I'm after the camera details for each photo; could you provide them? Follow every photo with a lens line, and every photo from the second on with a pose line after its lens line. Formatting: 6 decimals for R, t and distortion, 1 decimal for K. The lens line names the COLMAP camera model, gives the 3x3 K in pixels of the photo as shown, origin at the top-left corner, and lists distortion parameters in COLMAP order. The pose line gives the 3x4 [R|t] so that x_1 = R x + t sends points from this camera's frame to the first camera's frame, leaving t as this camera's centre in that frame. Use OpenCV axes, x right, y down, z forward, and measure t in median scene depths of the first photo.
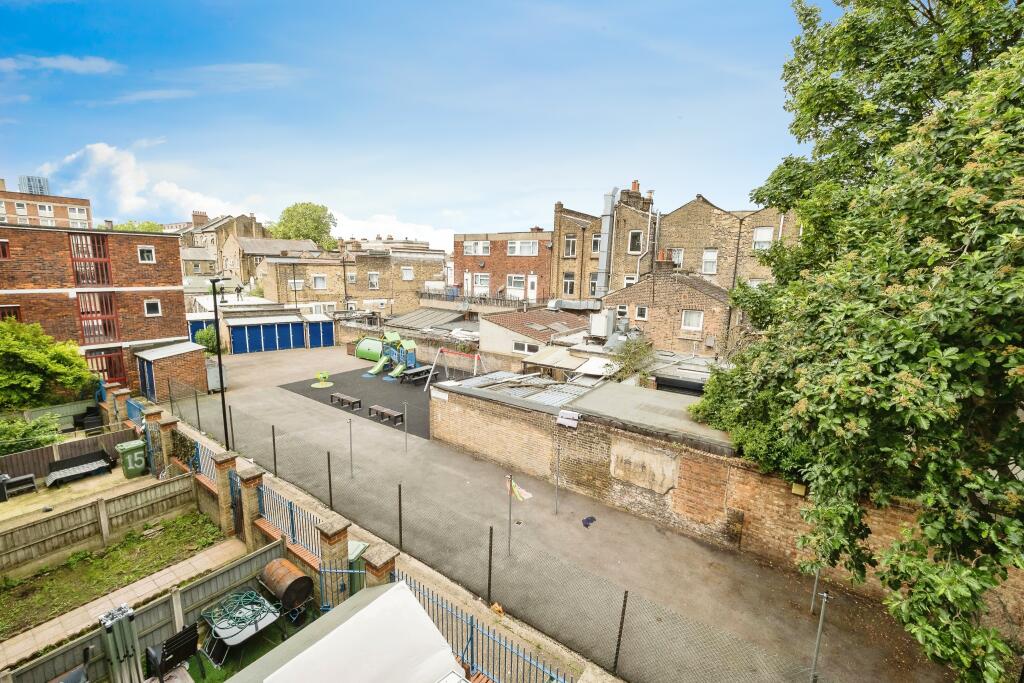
lens RADIAL K [[444.8, 0, 509.5], [0, 444.8, 336.2], [0, 0, 1]] dist [-0.003510, -0.000392]
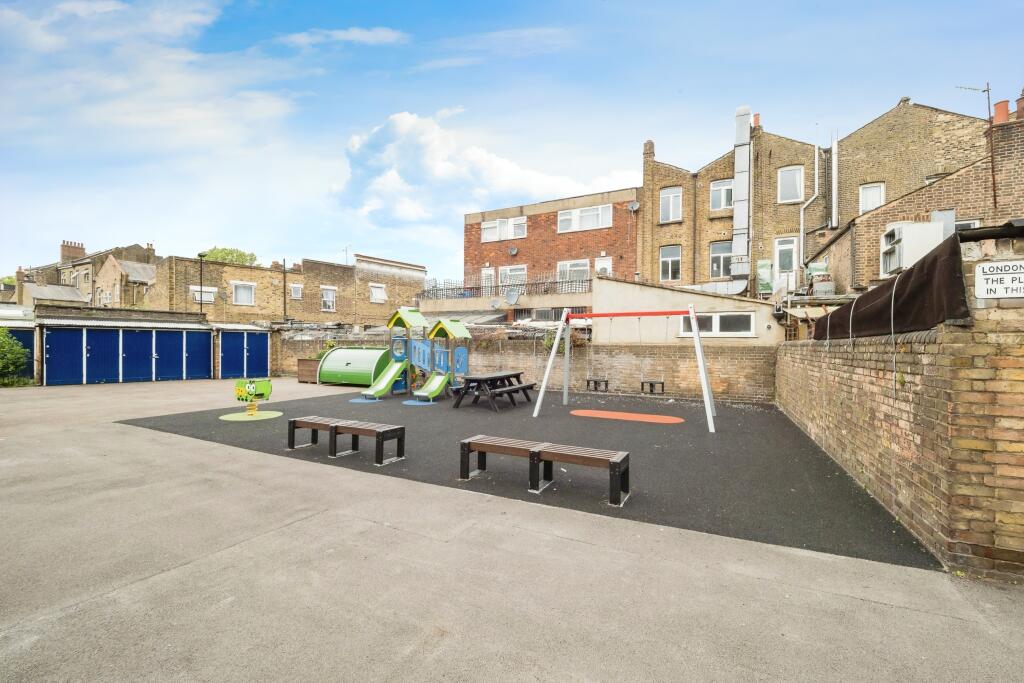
lens RADIAL K [[444.8, 0, 509.5], [0, 444.8, 336.2], [0, 0, 1]] dist [-0.003510, -0.000392]
pose [[0.988160, -0.013963, 0.152788, -0.183954], [0.040781, 0.983930, -0.173835, 0.081984], [-0.147905, 0.178008, 0.972850, 0.413345]]
